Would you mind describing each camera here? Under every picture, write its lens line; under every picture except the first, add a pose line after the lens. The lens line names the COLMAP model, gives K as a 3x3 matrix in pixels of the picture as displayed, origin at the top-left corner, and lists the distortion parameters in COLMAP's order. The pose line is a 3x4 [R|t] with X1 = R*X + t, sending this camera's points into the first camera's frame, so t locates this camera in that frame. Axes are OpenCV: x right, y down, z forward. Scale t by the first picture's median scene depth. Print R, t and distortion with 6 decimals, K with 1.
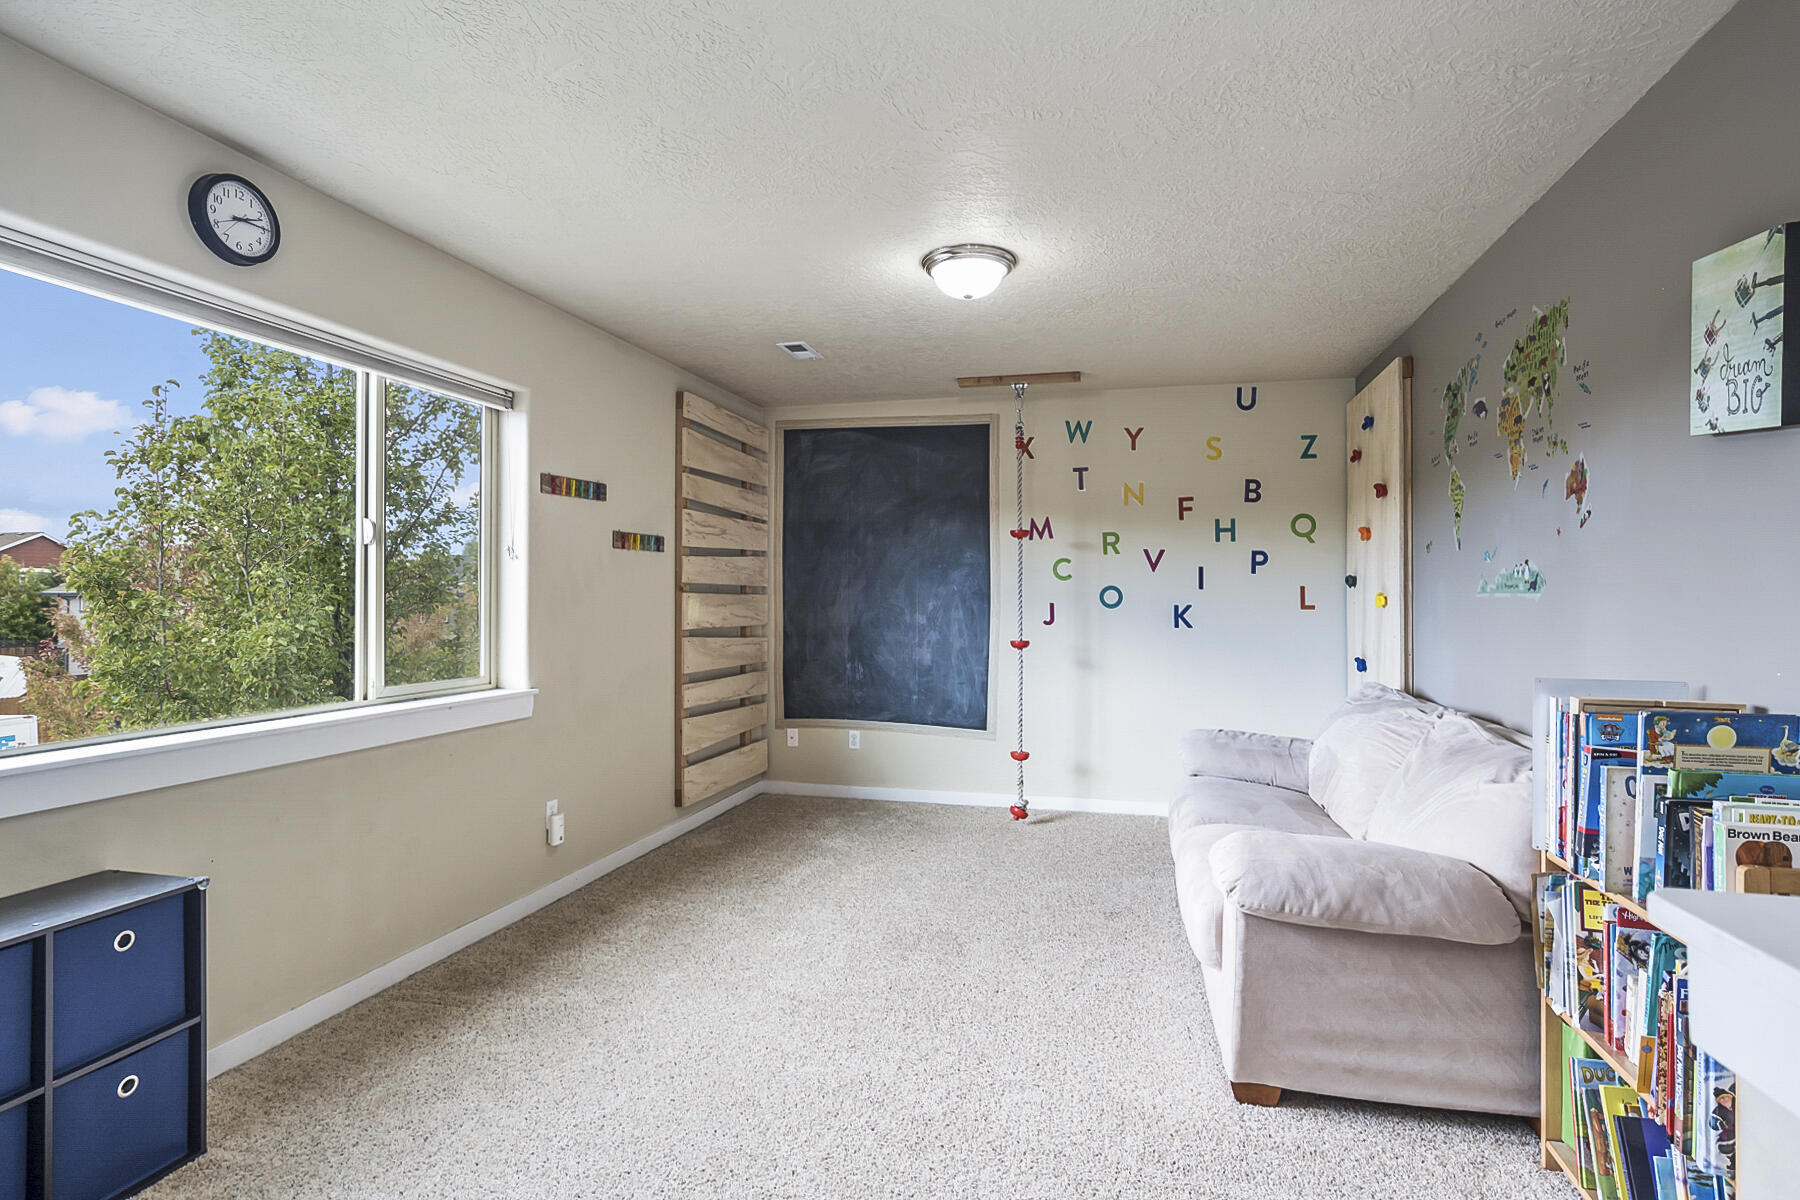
lens RADIAL K [[908.8, 0, 901.2], [0, 908.8, 584.0], [0, 0, 1]] dist [-0.023397, 0.011305]
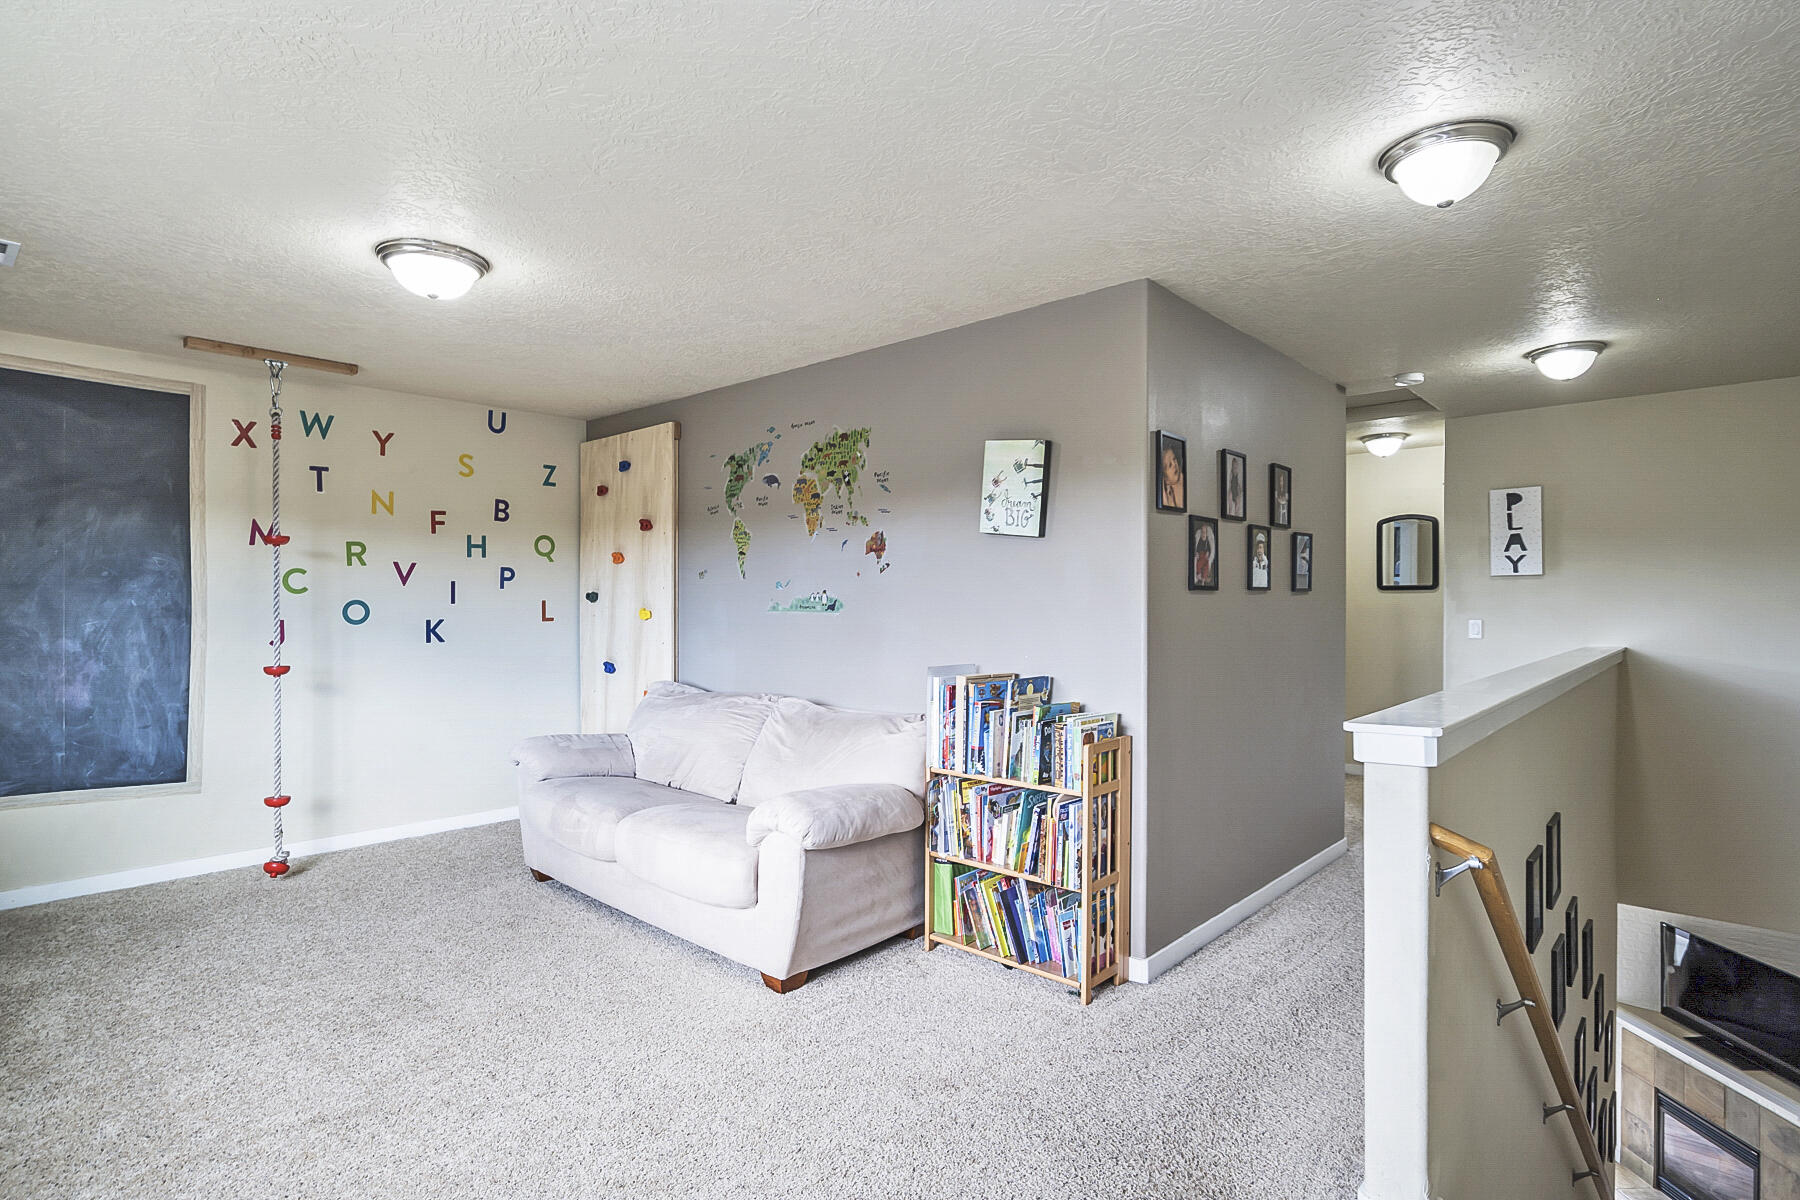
lens RADIAL K [[908.8, 0, 884.8], [0, 908.8, 602.4], [0, 0, 1]] dist [-0.023397, 0.011305]
pose [[0.481463, -0.005379, 0.876450, -0.466827], [-0.012911, 0.999829, 0.013229, -0.021904], [-0.876371, -0.017685, 0.481312, 0.137994]]
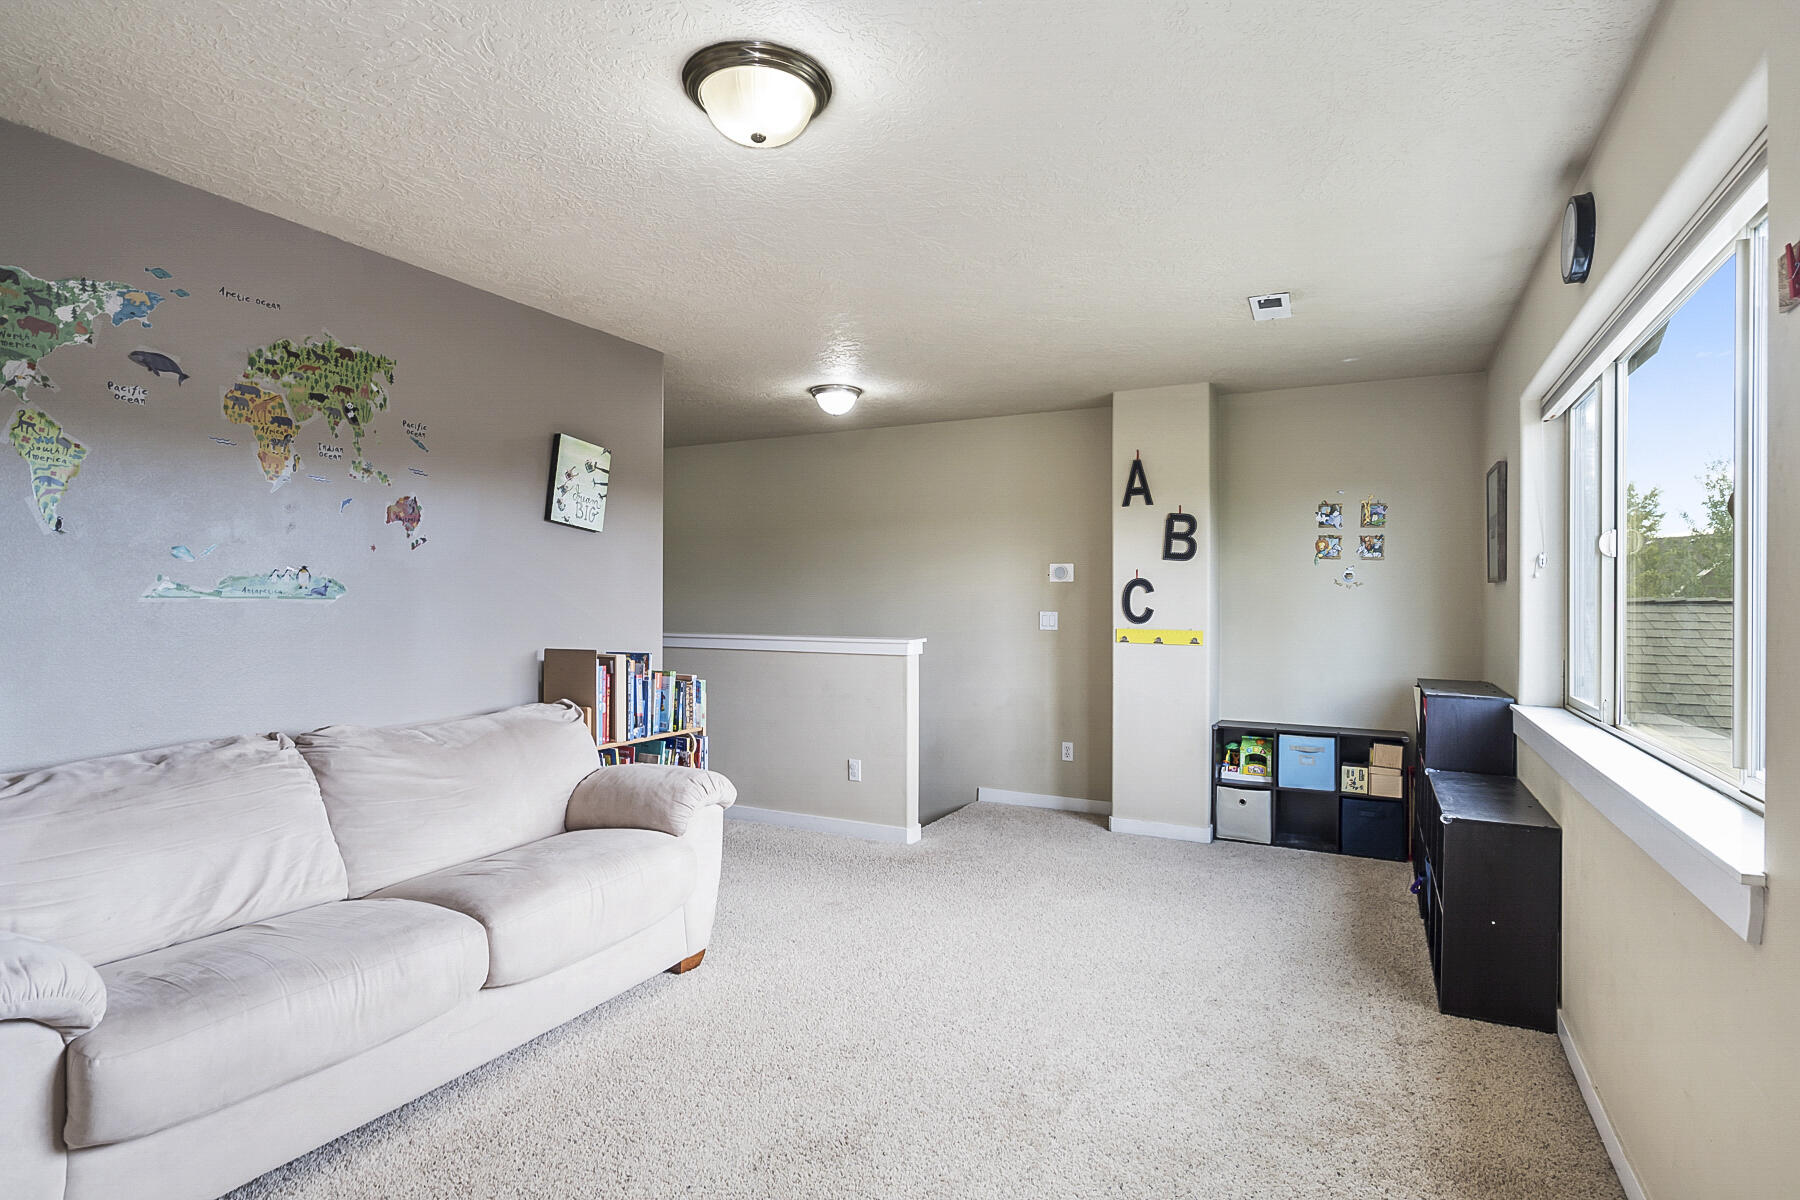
lens RADIAL K [[908.8, 0, 904.4], [0, 908.8, 607.4], [0, 0, 1]] dist [-0.023397, 0.011305]
pose [[-0.974526, -0.008704, 0.224106, -0.157242], [-0.011394, 0.999878, -0.010715, 0.018596], [-0.223986, -0.012996, -0.974506, 1.446794]]
